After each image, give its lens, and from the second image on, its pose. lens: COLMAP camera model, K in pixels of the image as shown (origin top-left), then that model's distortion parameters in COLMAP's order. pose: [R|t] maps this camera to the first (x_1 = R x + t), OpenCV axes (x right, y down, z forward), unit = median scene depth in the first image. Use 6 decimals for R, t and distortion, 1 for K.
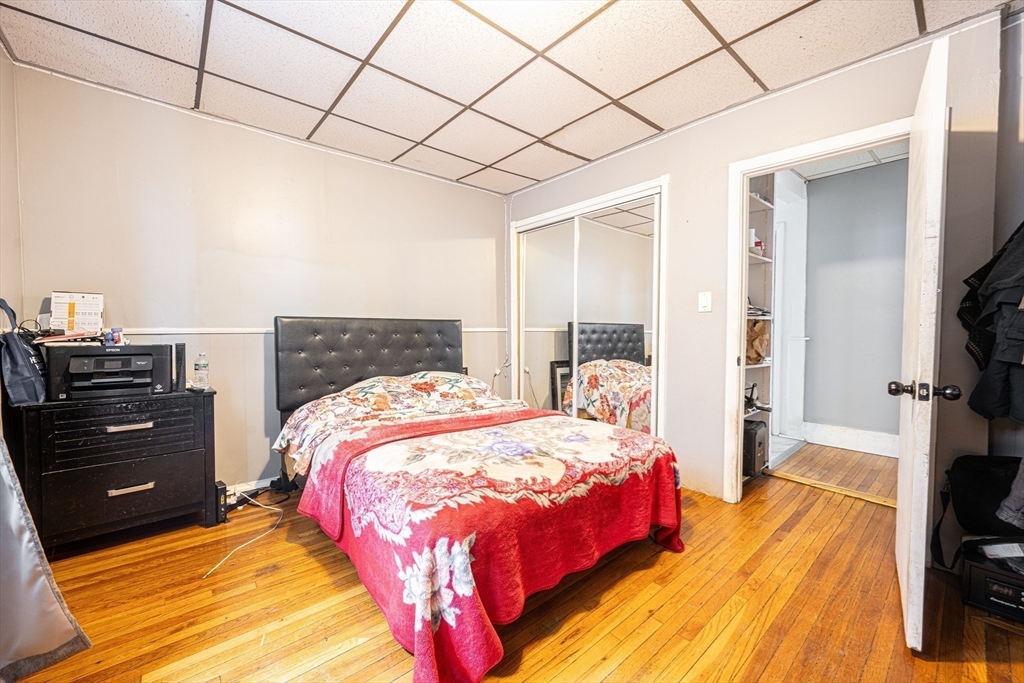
lens RADIAL K [[401.0, 0, 517.0], [0, 401.0, 338.5], [0, 0, 1]] dist [0.000894, -0.000107]
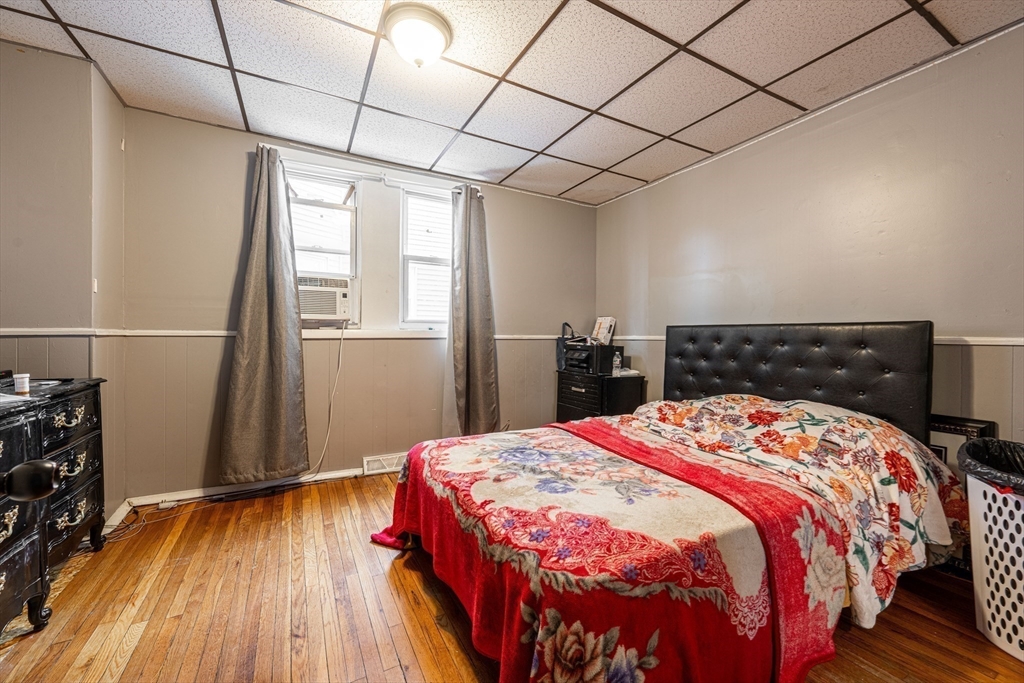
lens RADIAL K [[401.0, 0, 515.8], [0, 401.0, 338.8], [0, 0, 1]] dist [0.000894, -0.000107]
pose [[-0.214451, 0.002569, -0.976731, 0.846890], [-0.034101, 0.999367, 0.010116, -0.018932], [0.976139, 0.035476, -0.214228, 1.059968]]
